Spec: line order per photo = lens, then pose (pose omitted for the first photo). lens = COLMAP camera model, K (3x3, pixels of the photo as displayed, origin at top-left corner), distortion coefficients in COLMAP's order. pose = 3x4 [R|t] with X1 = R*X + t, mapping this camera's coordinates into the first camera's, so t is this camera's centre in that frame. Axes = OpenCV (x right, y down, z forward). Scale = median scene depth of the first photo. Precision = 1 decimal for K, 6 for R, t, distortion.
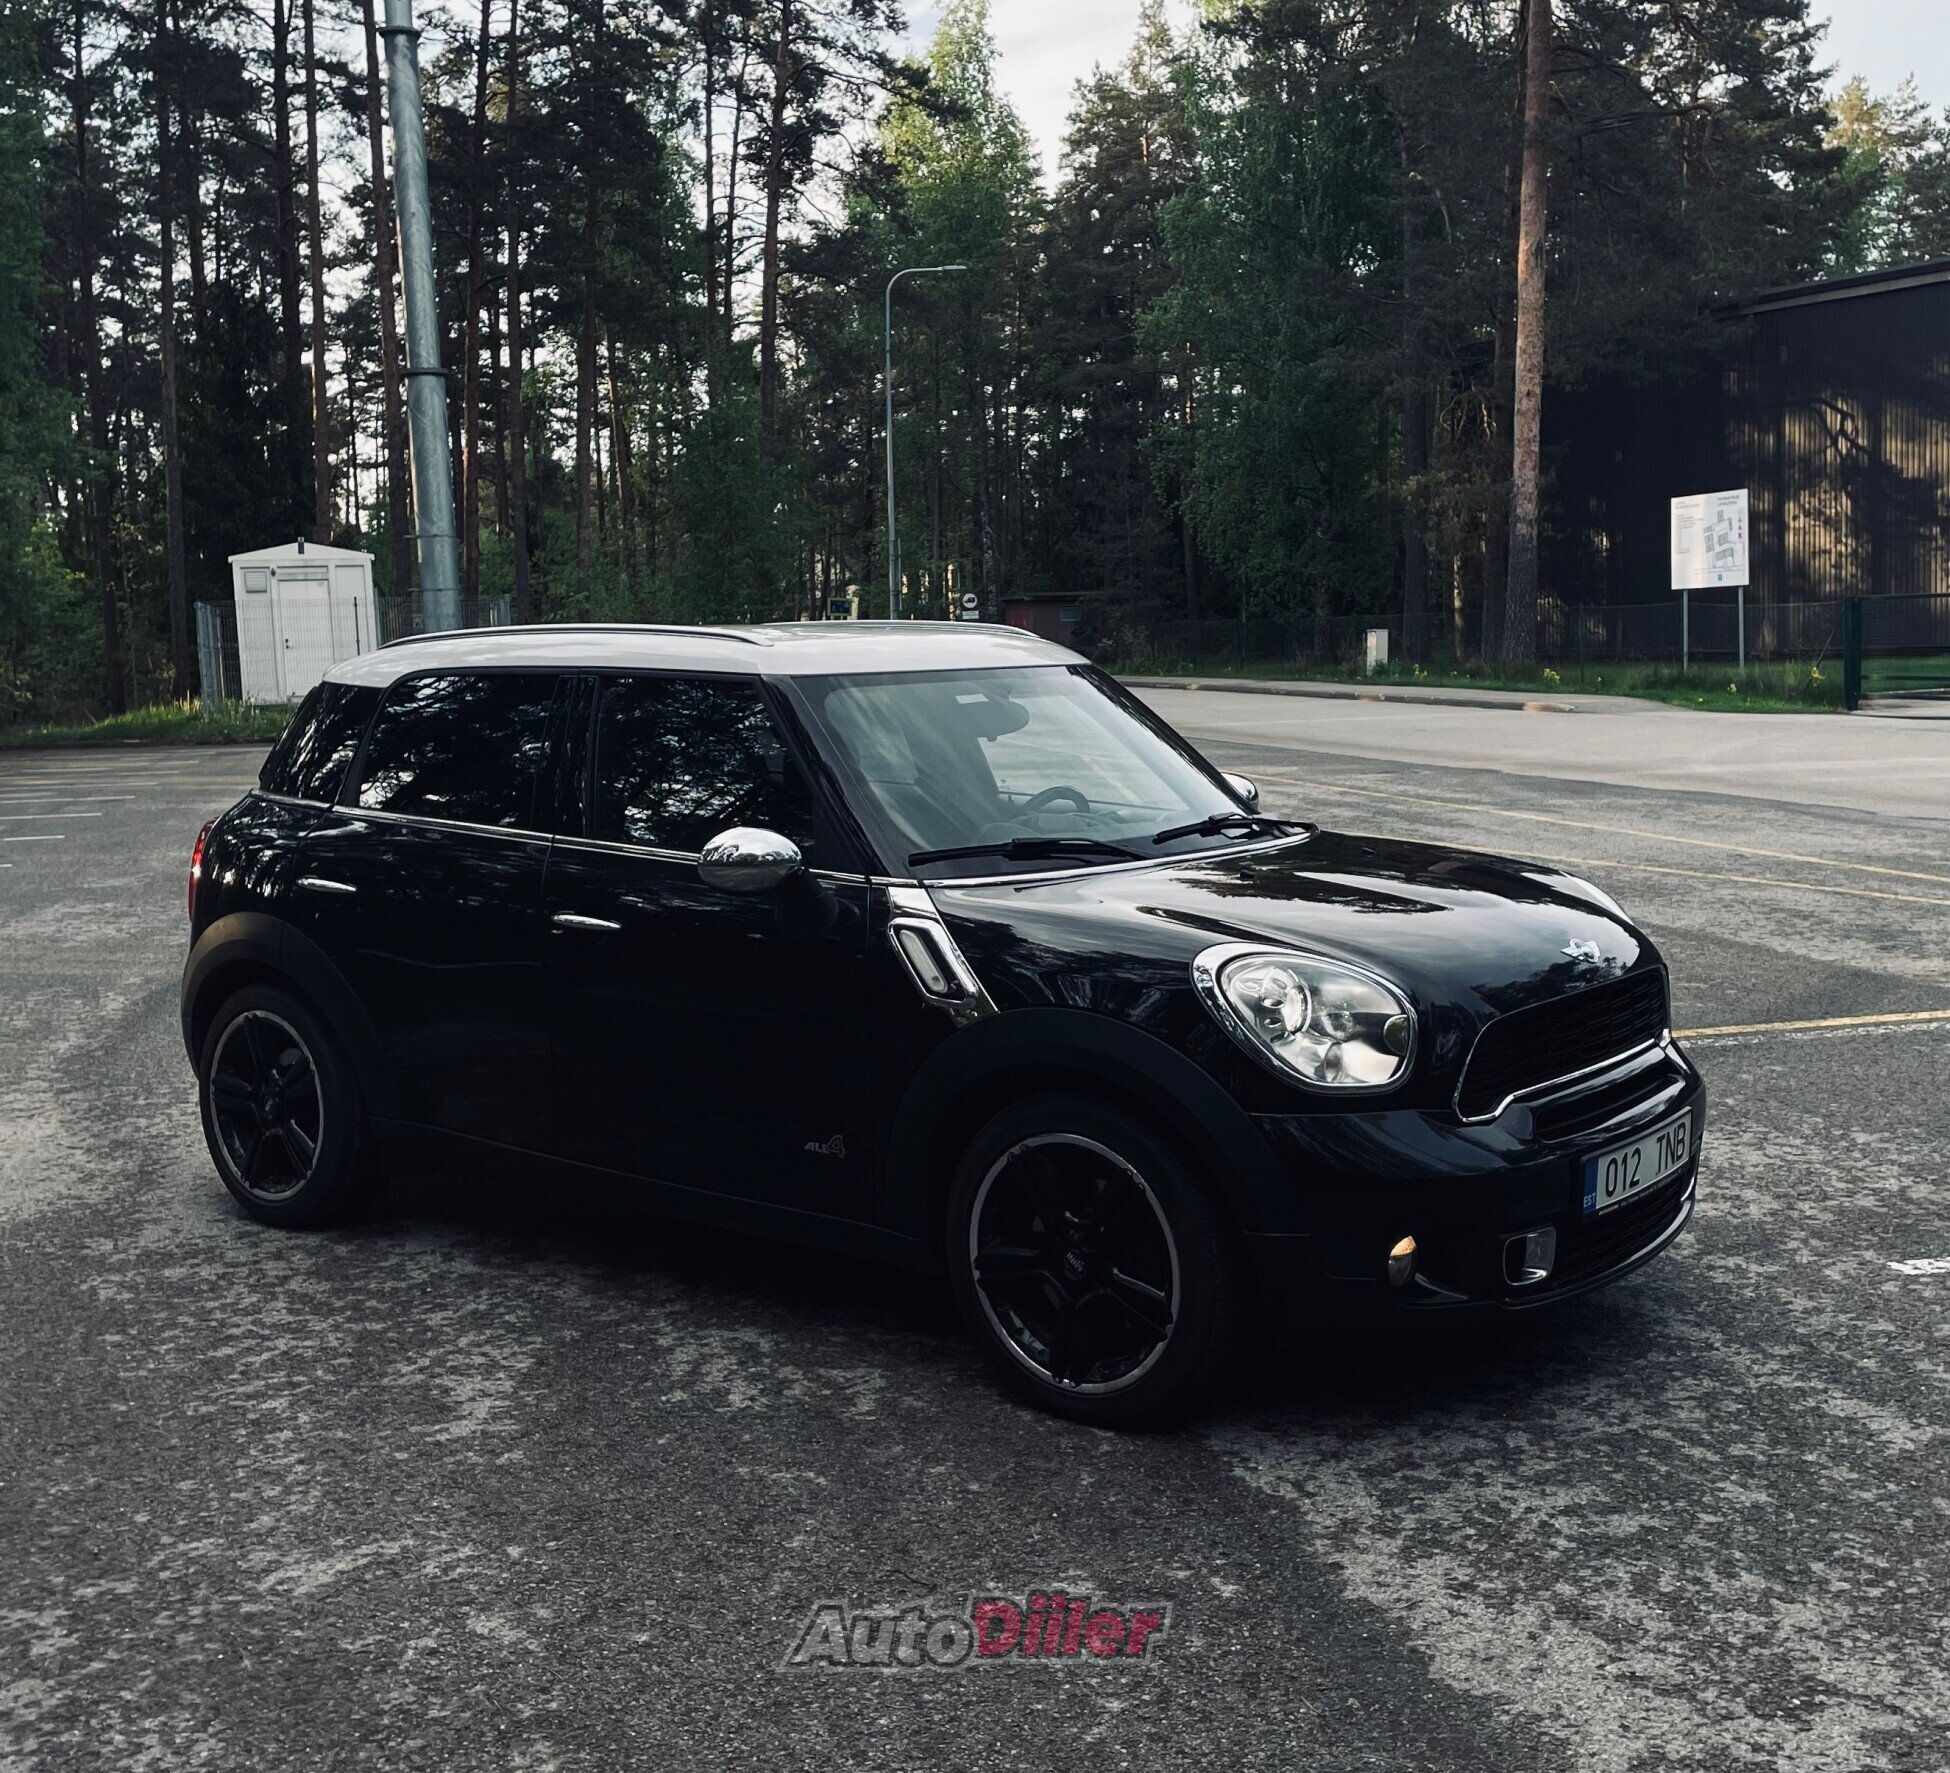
lens RADIAL K [[2297.0, 0, 979.4], [0, 2297.0, 886.6], [0, 0, 1]] dist [0.070044, 0.000000]
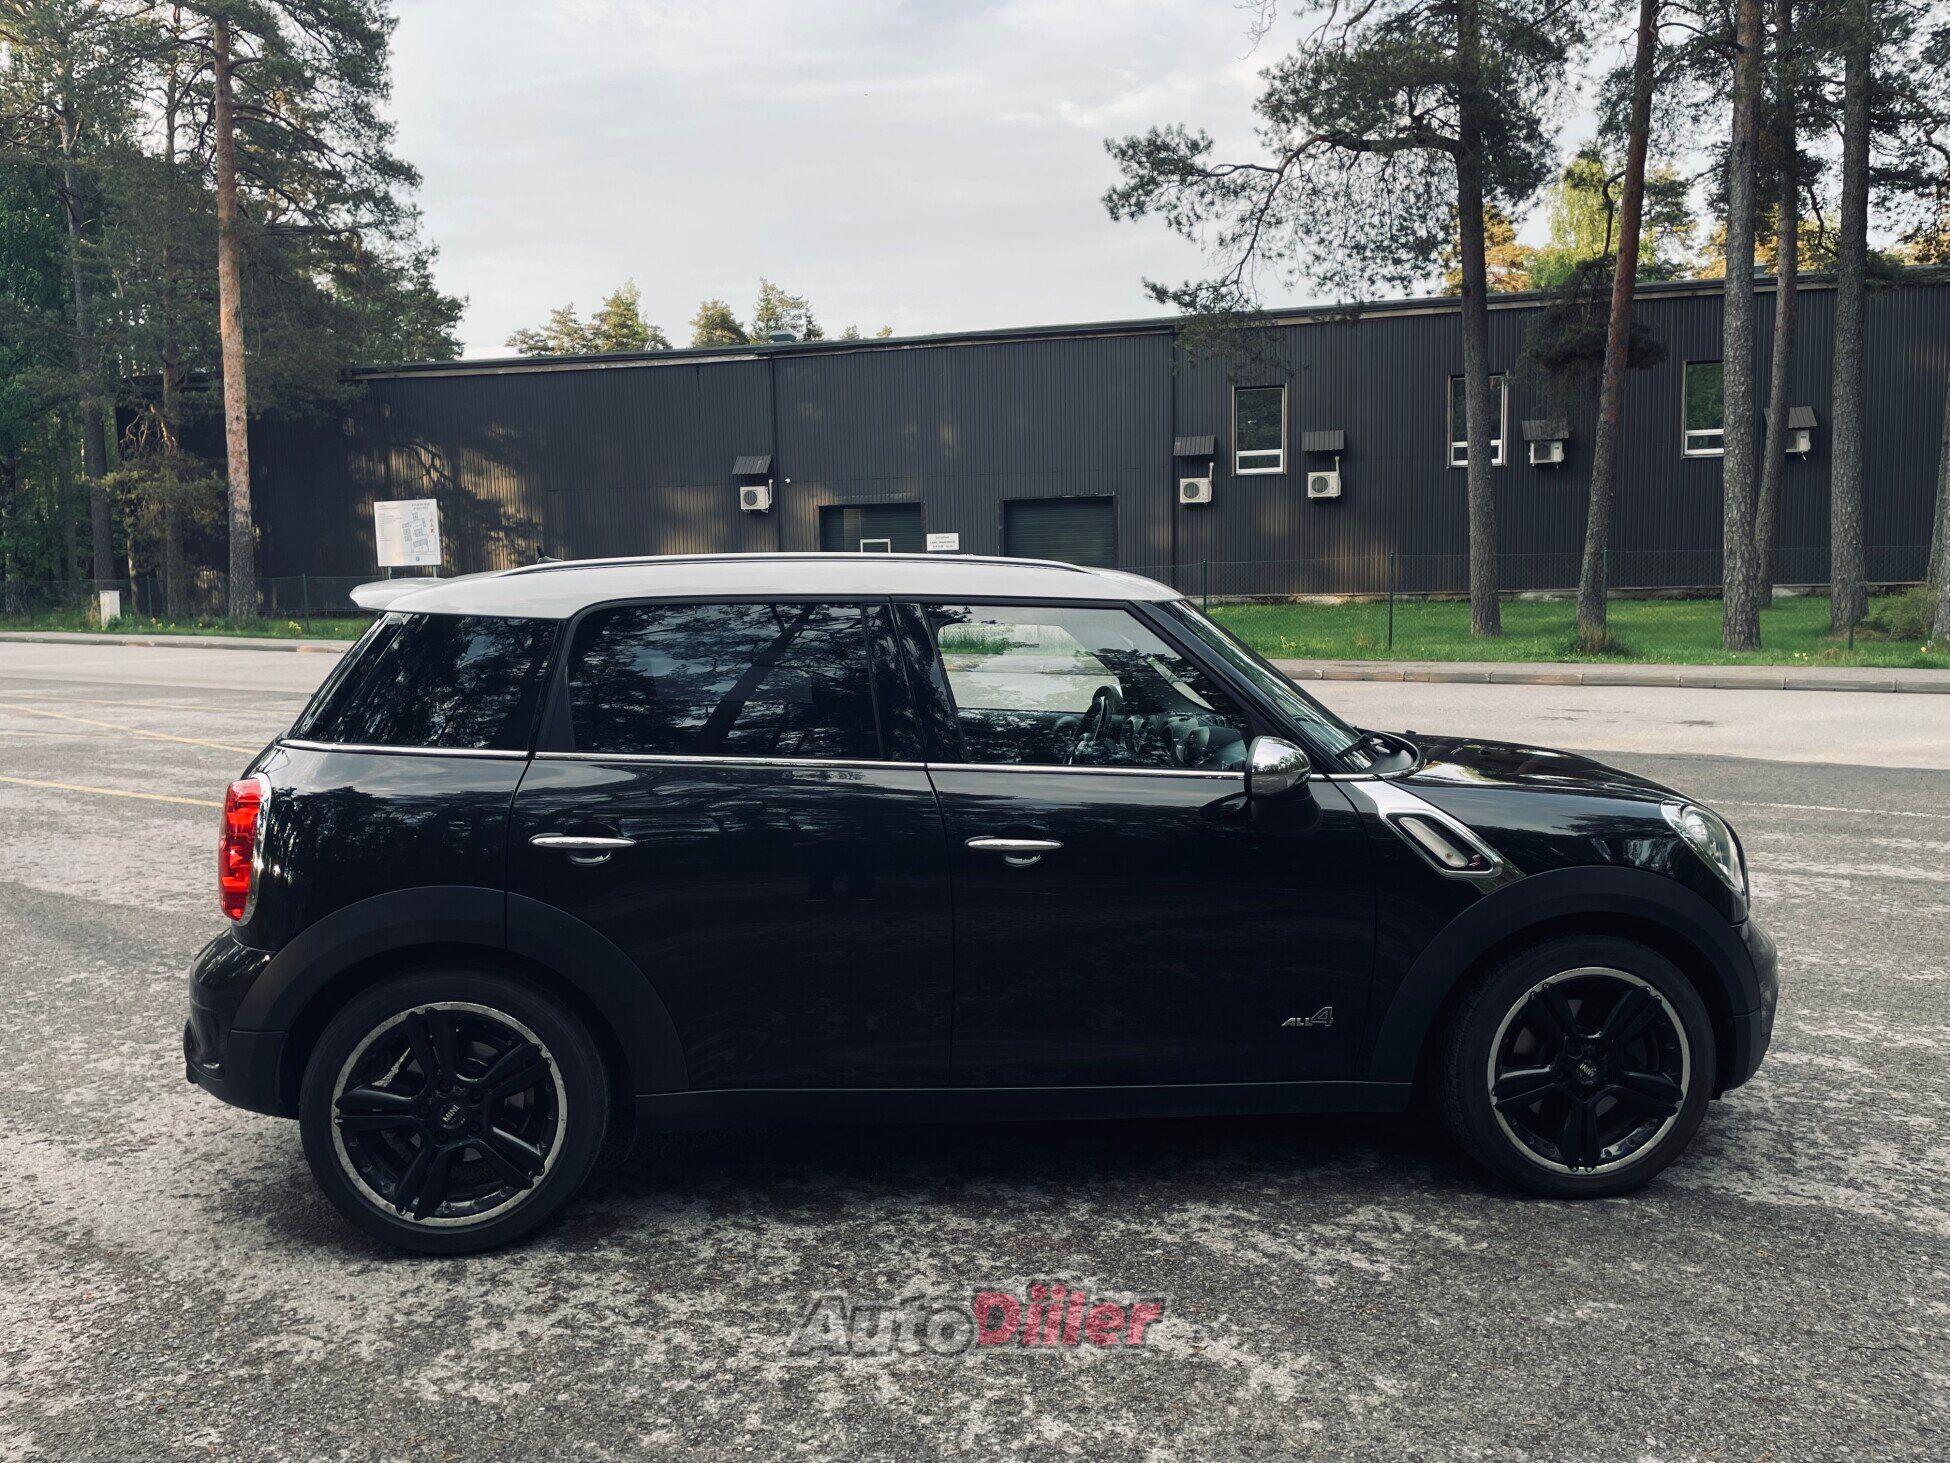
lens RADIAL K [[1512.0, 0, 913.0], [0, 1512.0, 725.9], [0, 0, 1]] dist [0.044281, -0.040284]
pose [[0.705087, -0.048886, 0.707434, -0.657963], [0.069193, 0.997603, -0.000025, -0.038935], [-0.705737, 0.048967, 0.706779, 0.557982]]
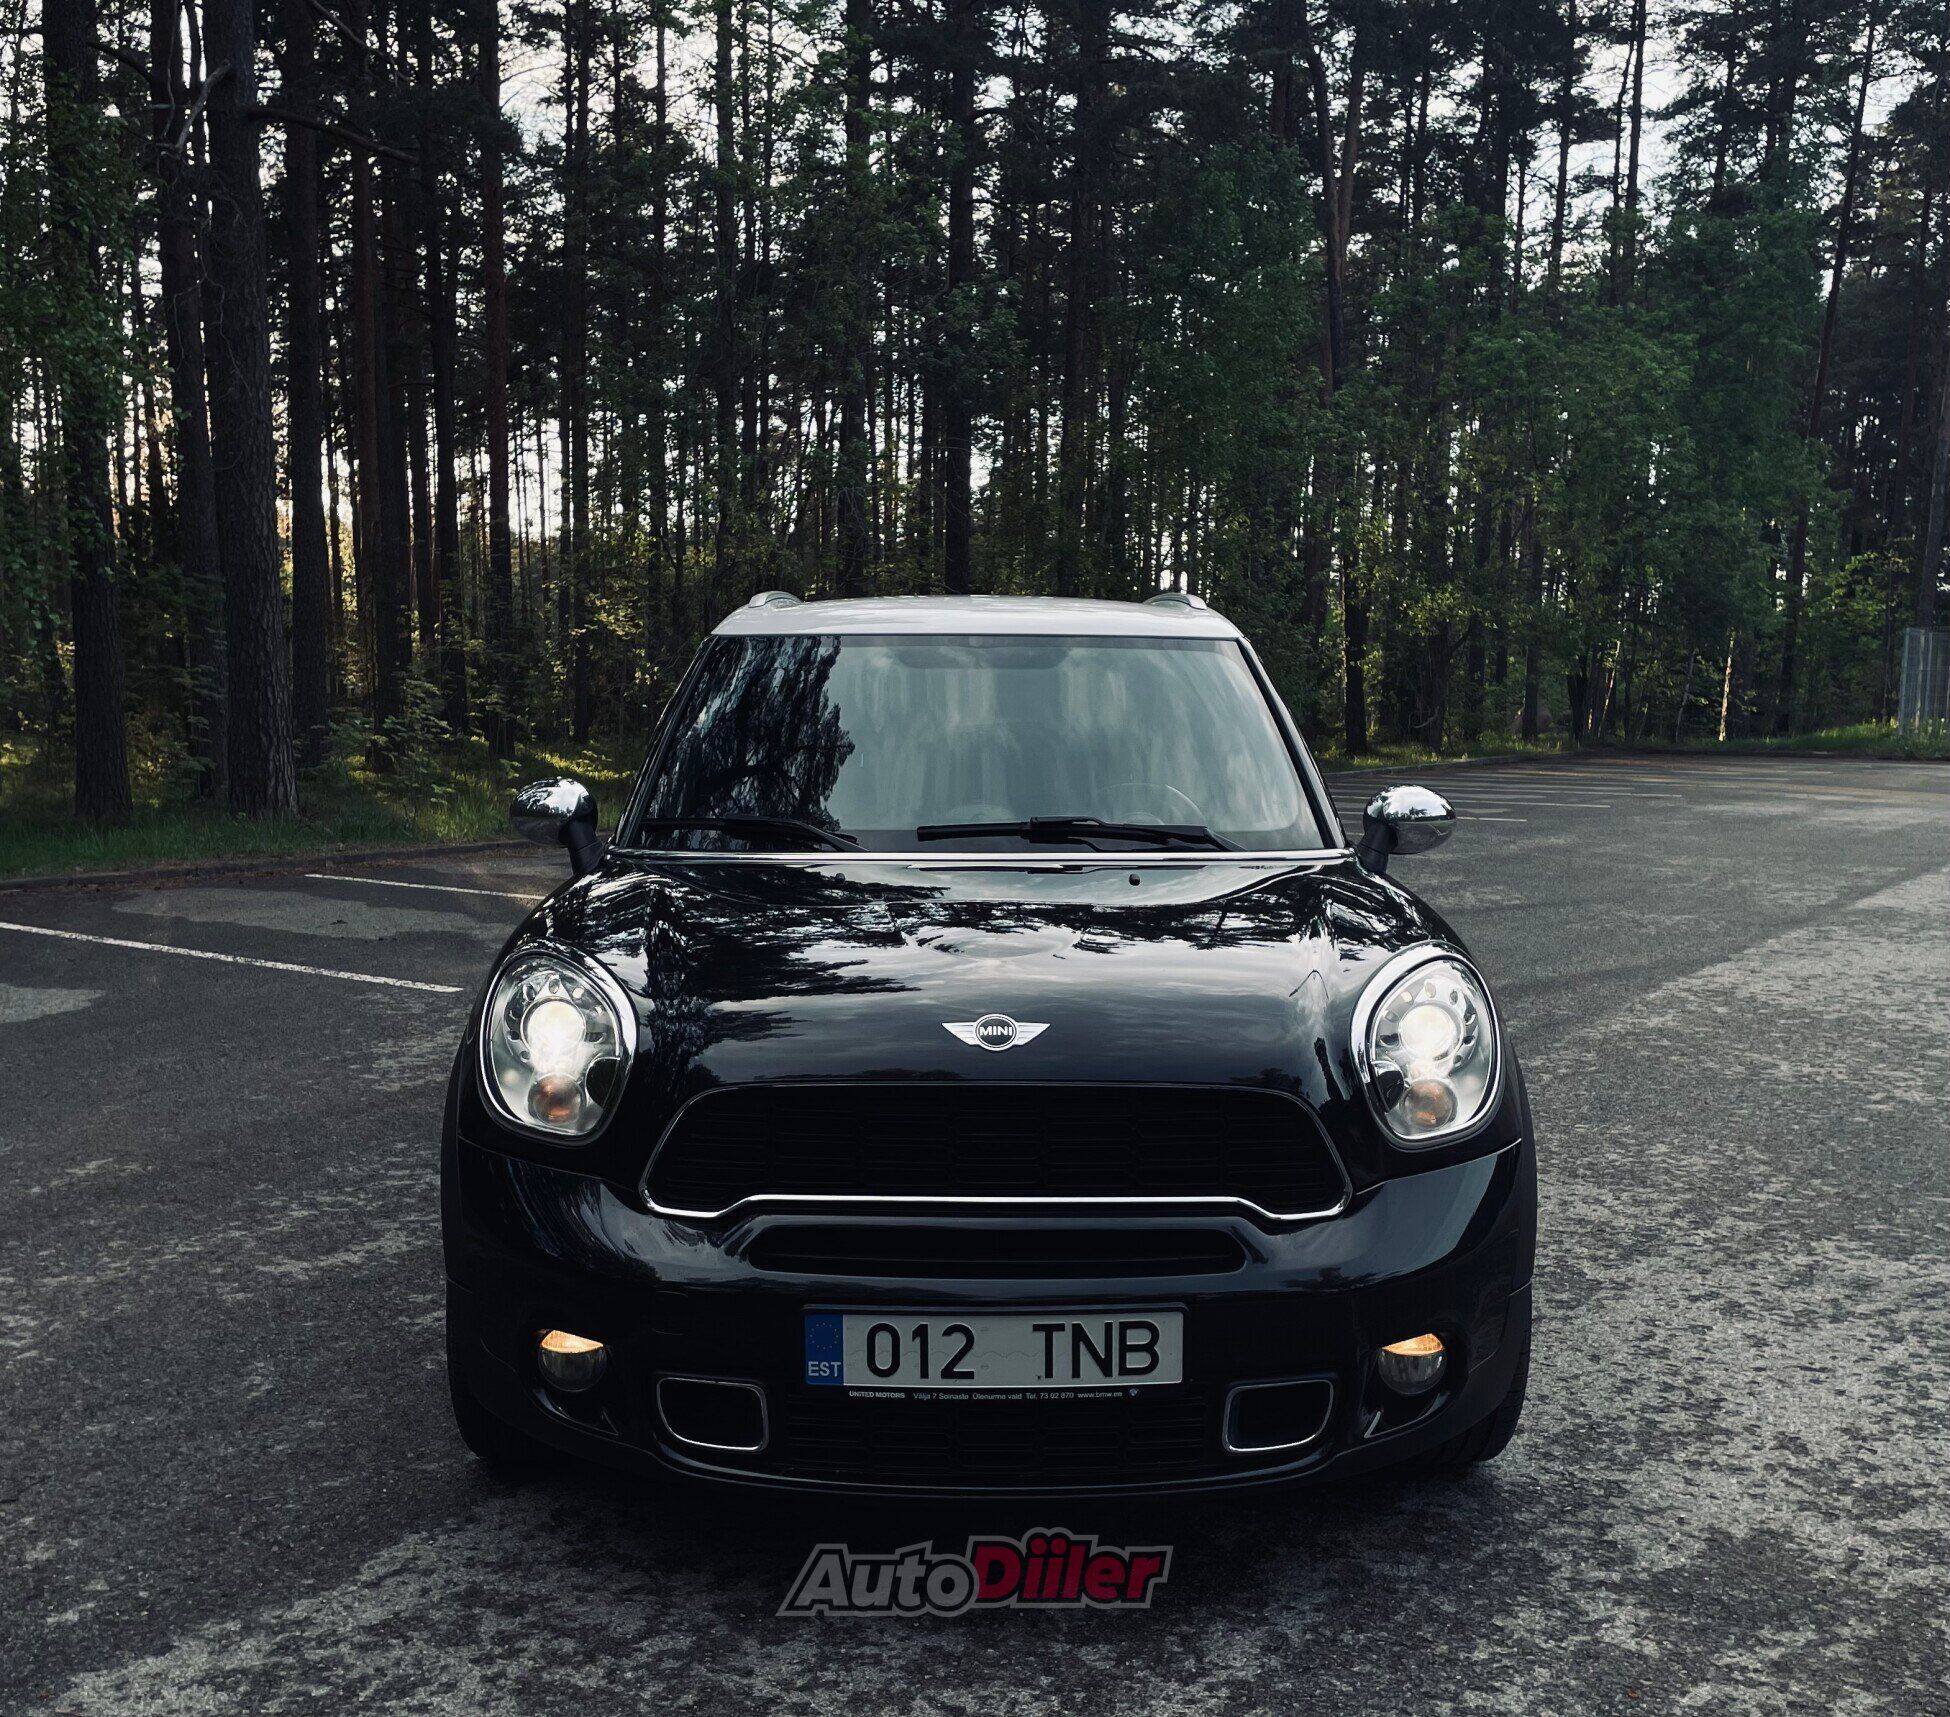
lens RADIAL K [[2049.1, 0, 973.7], [0, 2049.1, 859.5], [0, 0, 1]] dist [0.013284, 0.000000]
pose [[0.633624, 0.111019, -0.765634, 0.615730], [-0.122632, 0.991551, 0.042290, -0.035473], [0.763860, 0.067095, 0.641885, 0.523668]]
